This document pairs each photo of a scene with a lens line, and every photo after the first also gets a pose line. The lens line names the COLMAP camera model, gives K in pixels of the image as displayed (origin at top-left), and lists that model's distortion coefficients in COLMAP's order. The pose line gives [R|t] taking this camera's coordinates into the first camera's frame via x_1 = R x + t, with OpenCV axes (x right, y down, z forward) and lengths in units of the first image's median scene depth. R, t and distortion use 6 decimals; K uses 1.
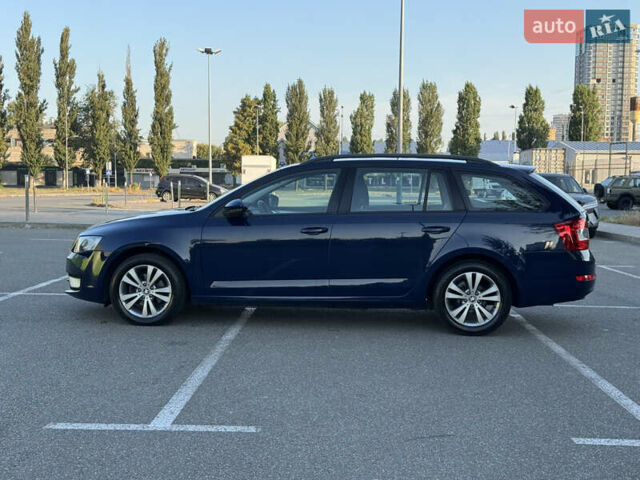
lens RADIAL K [[887.4, 0, 320.0], [0, 887.4, 240.0], [0, 0, 1]] dist [0.145391, -0.137011]
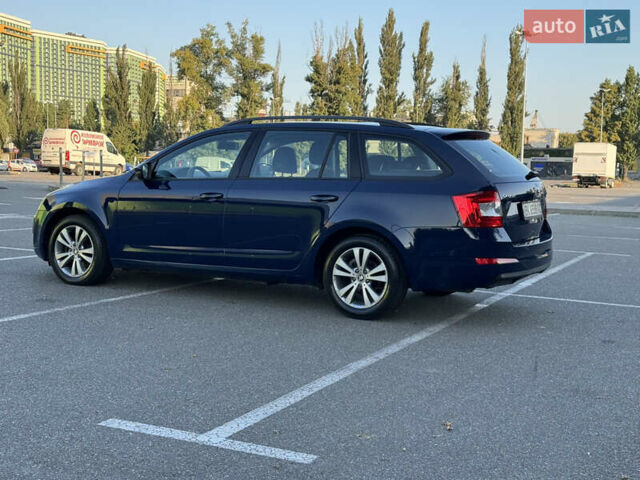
lens RADIAL K [[887.4, 0, 320.0], [0, 887.4, 240.0], [0, 0, 1]] dist [0.145391, -0.137011]
pose [[0.912971, 0.045389, -0.405493, 0.478437], [-0.041580, 0.998969, 0.018202, 0.013958], [0.405901, 0.000242, 0.913917, 0.173271]]
